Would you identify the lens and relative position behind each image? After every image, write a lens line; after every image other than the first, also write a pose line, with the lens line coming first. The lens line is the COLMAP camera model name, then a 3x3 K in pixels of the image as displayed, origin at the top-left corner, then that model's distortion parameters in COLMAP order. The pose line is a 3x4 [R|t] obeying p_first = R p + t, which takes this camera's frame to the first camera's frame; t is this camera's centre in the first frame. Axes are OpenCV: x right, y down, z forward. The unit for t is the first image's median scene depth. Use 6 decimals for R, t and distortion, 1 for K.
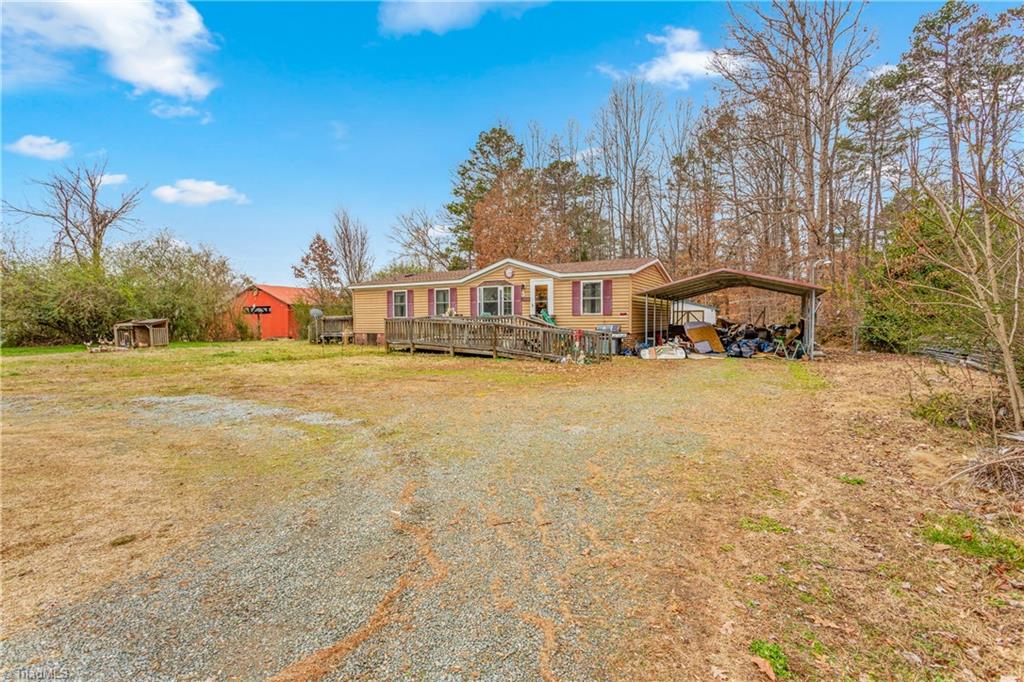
lens RADIAL K [[492.5, 0, 512.0], [0, 492.5, 341.0], [0, 0, 1]] dist [-0.000677, -0.000013]
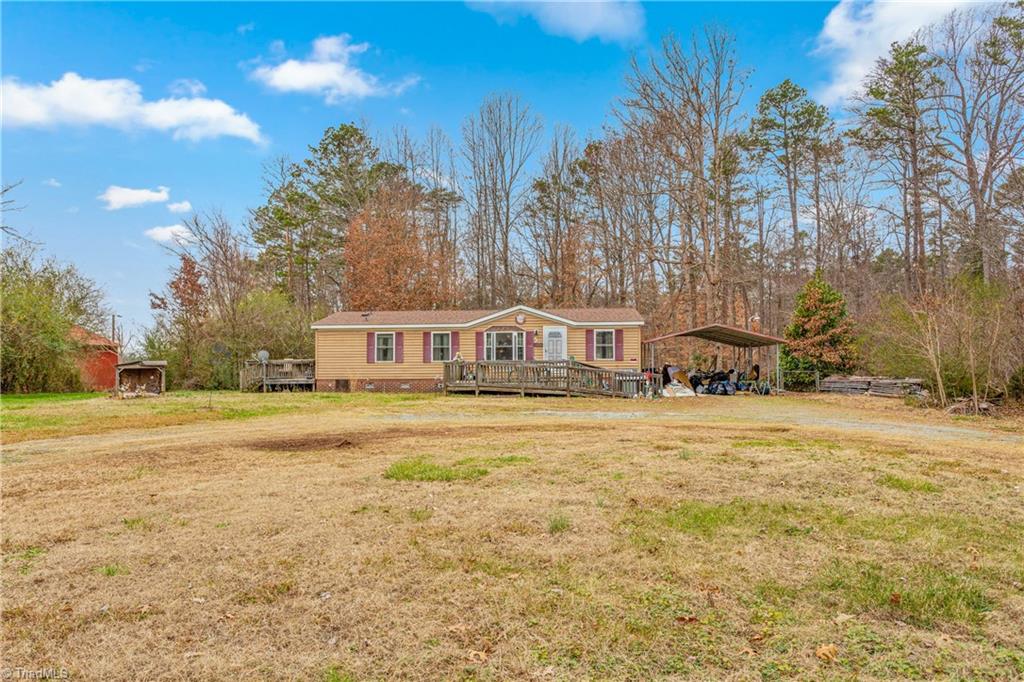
lens RADIAL K [[773.0, 0, 512.0], [0, 773.0, 341.0], [0, 0, 1]] dist [-0.002406, -0.000482]
pose [[0.901480, 0.019939, 0.432361, -0.714069], [0.017059, 0.996525, -0.081525, 0.038219], [-0.432484, 0.080869, 0.898008, -0.433714]]
